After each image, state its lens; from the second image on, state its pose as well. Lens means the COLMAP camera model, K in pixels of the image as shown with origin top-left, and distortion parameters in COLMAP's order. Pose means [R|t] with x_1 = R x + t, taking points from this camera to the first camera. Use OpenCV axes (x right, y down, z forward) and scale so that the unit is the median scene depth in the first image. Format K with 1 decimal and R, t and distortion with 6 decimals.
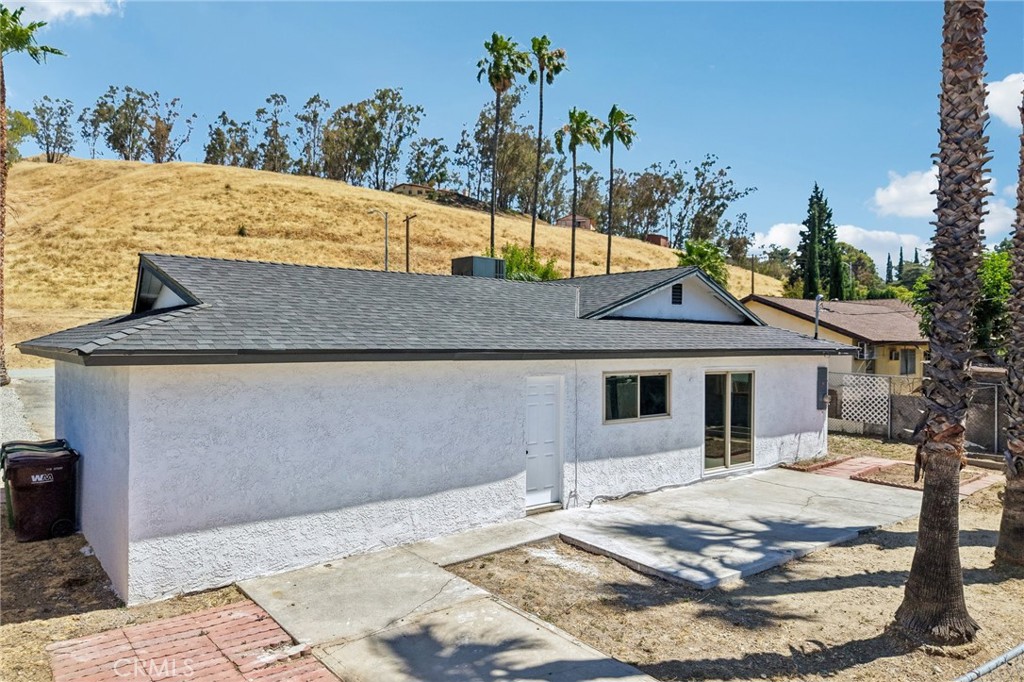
lens RADIAL K [[687.1, 0, 515.0], [0, 687.1, 352.0], [0, 0, 1]] dist [0.009877, -0.006377]
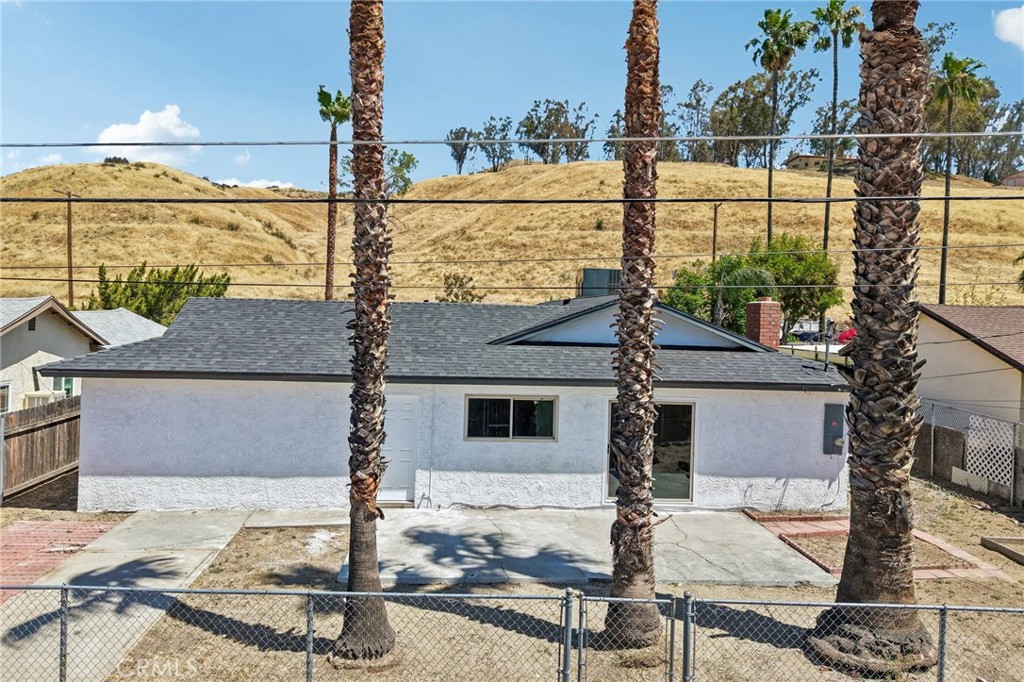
lens RADIAL K [[703.4, 0, 510.1], [0, 703.4, 327.8], [0, 0, 1]] dist [0.032081, -0.039841]
pose [[0.820769, 0.025198, -0.570704, 0.636312], [-0.028755, 0.999583, 0.002781, -0.065255], [0.570536, 0.014128, 0.821151, 0.059444]]
